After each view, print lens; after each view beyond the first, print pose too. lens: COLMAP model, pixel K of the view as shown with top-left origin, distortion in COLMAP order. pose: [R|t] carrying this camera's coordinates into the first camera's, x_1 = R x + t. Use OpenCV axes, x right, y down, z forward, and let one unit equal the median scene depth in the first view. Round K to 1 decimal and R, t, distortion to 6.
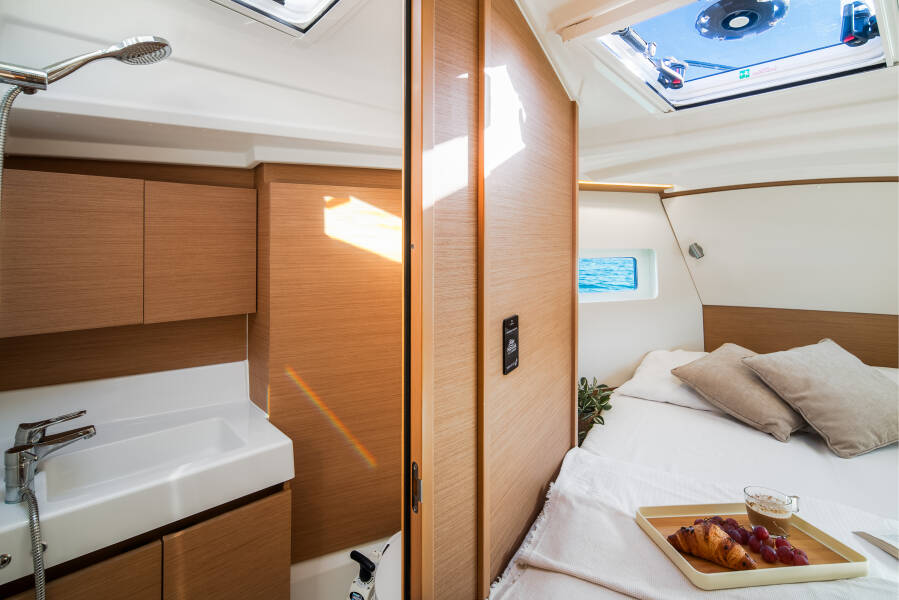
lens RADIAL K [[459.6, 0, 448.6], [0, 459.6, 241.7], [0, 0, 1]] dist [0.001529, -0.000334]
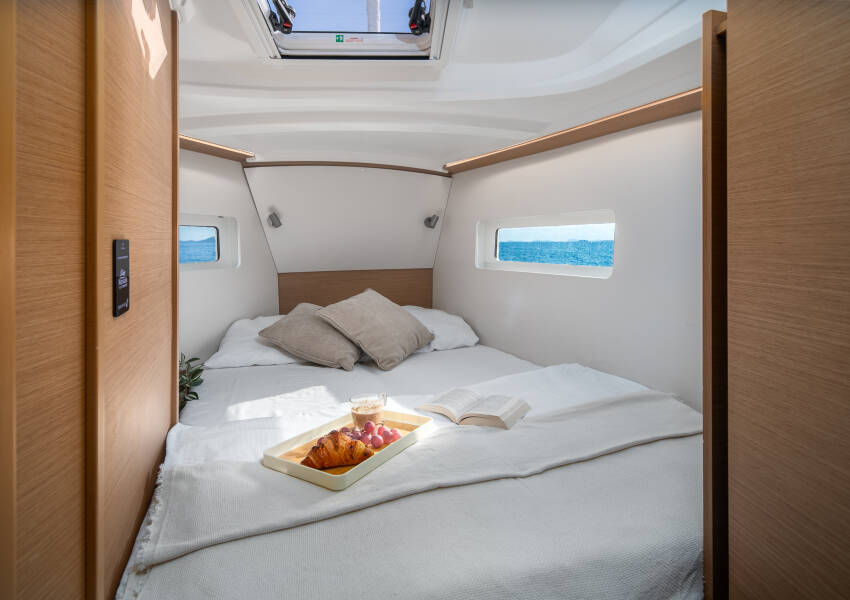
lens RADIAL K [[450.3, 0, 422.3], [0, 450.3, 237.8], [0, 0, 1]] dist [-0.001505, 0.000353]
pose [[0.643298, -0.008067, 0.765574, -0.054569], [0.012869, 0.999917, -0.000277, 0.089340], [-0.765508, 0.010031, 0.643348, 0.093607]]
